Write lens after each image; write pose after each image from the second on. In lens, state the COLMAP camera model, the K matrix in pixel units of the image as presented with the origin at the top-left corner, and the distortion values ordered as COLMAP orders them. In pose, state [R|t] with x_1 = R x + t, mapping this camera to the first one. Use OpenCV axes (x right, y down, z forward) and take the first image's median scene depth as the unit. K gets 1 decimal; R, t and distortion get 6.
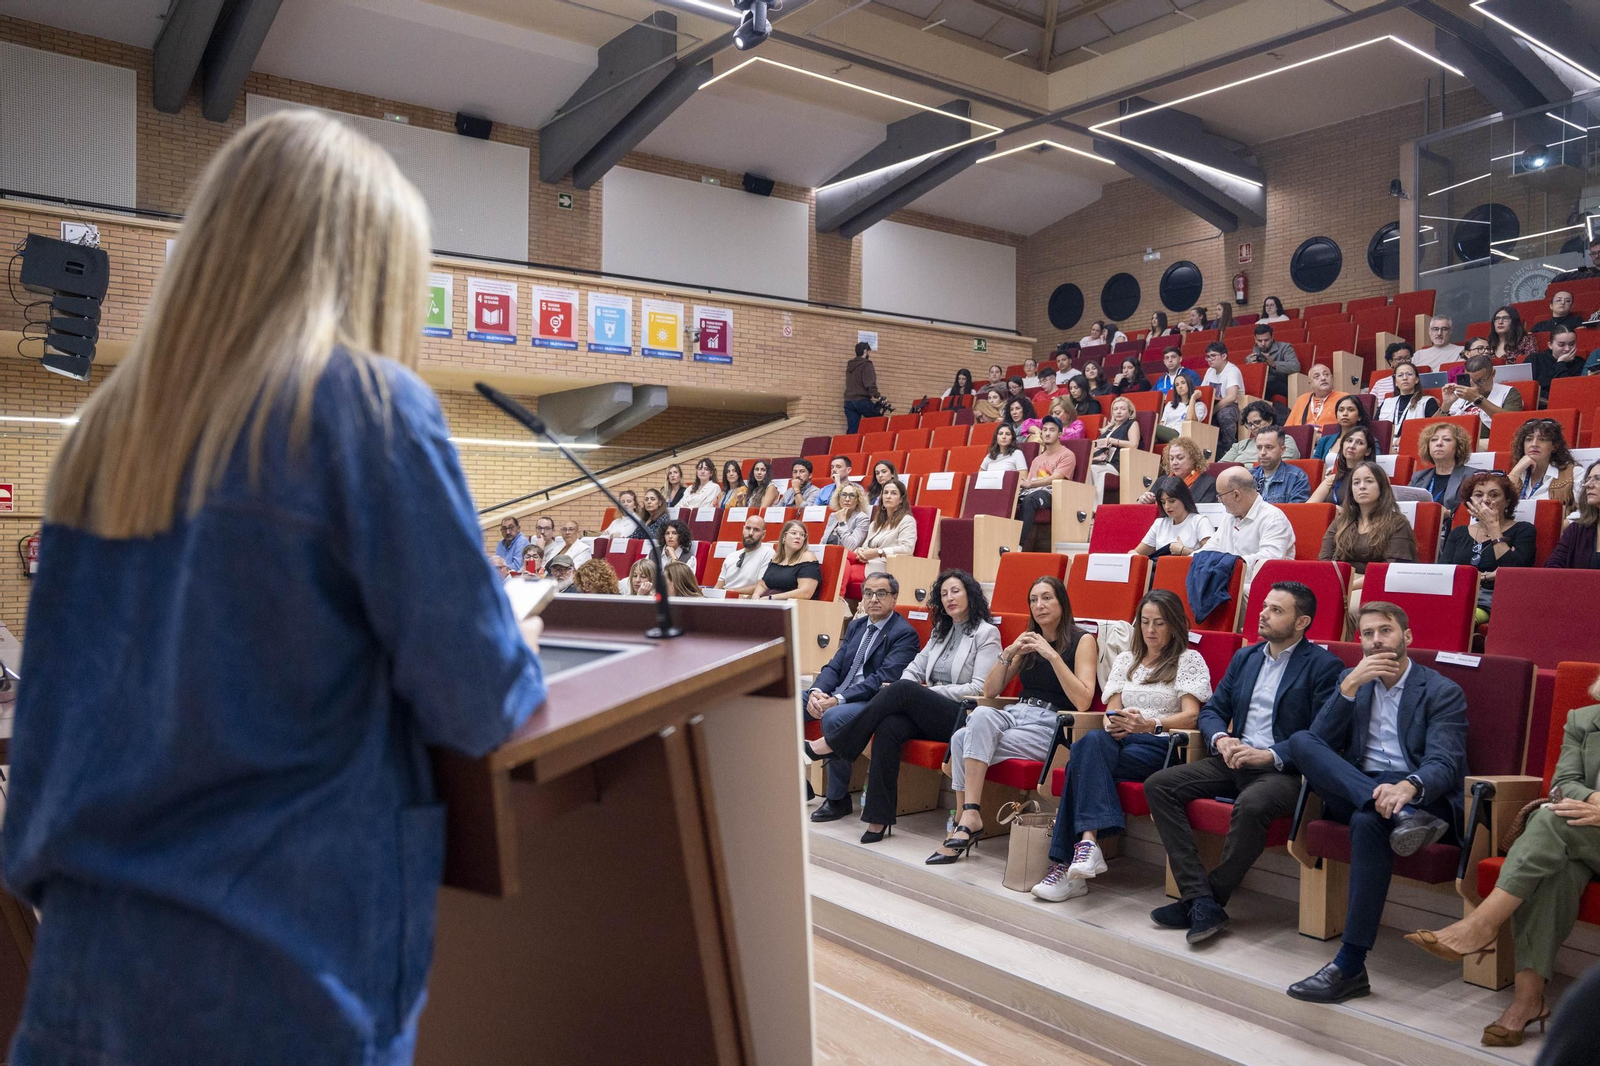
lens RADIAL K [[1213.8, 0, 799.2], [0, 1213.8, 531.6], [0, 0, 1]] dist [0.015949, 0.015159]
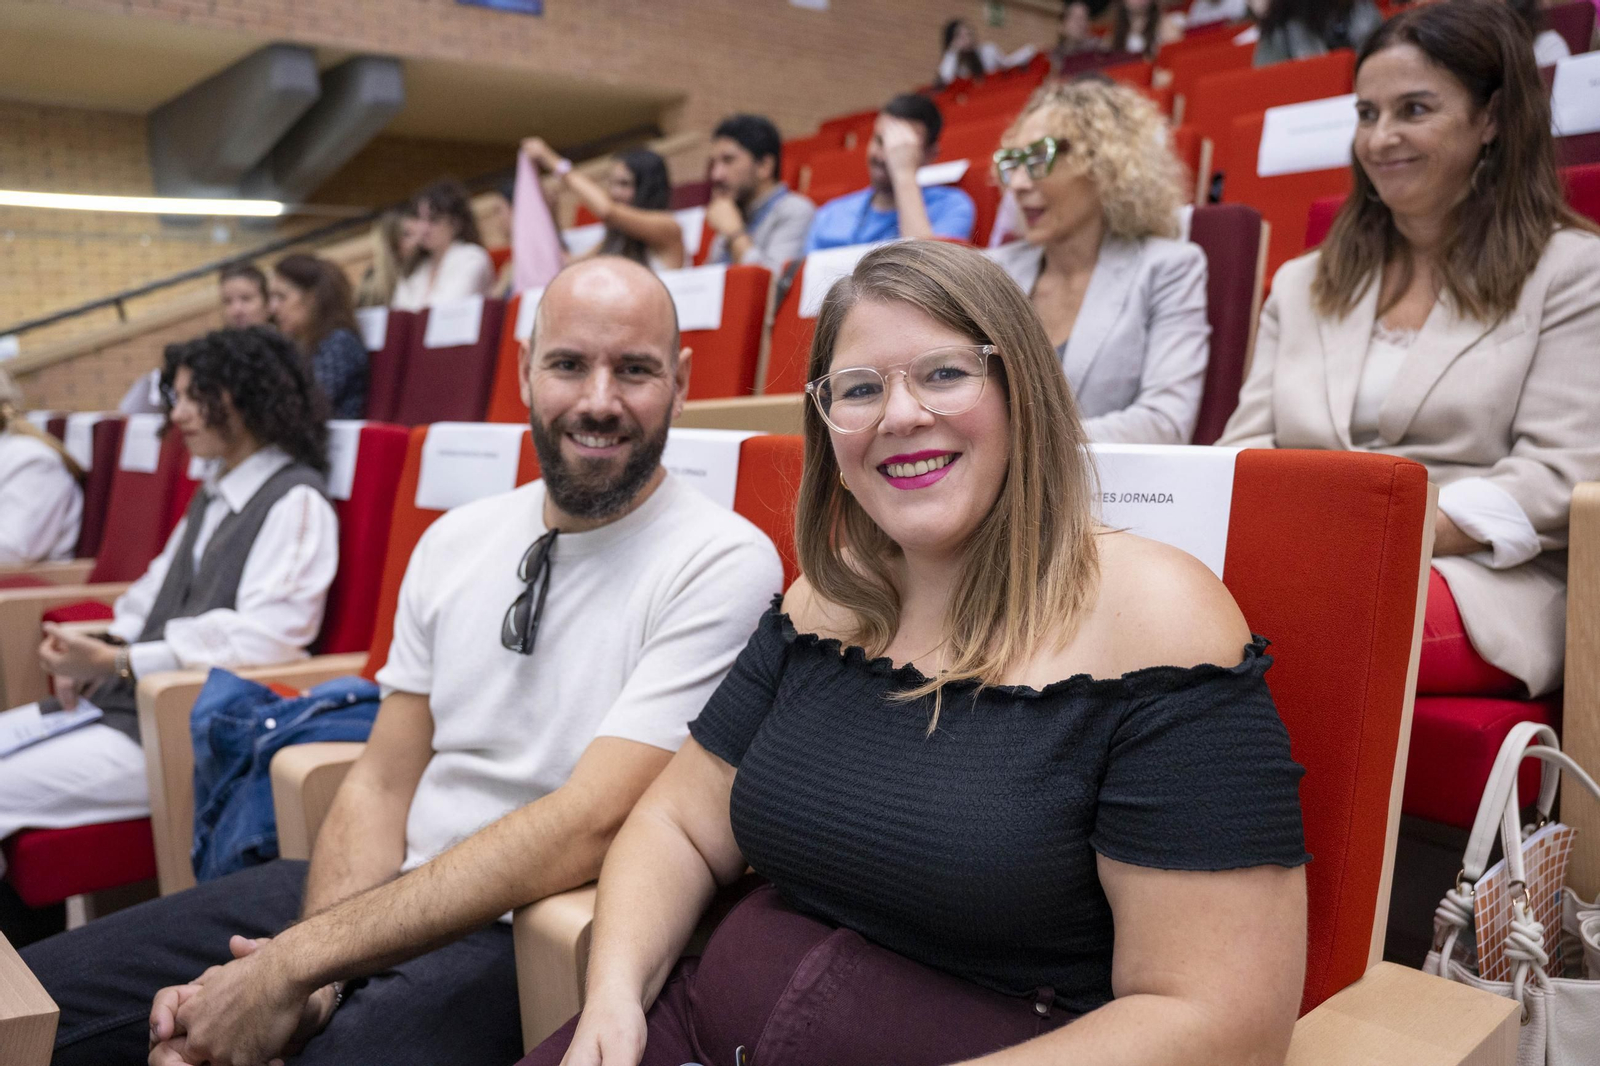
lens RADIAL K [[1213.8, 0, 797.4], [0, 1213.8, 532.2], [0, 0, 1]] dist [0.015949, 0.015159]
pose [[0.992604, -0.045282, 0.112637, -0.021927], [0.030130, 0.990691, 0.132757, 0.000155], [-0.117600, -0.128381, 0.984728, 0.575551]]
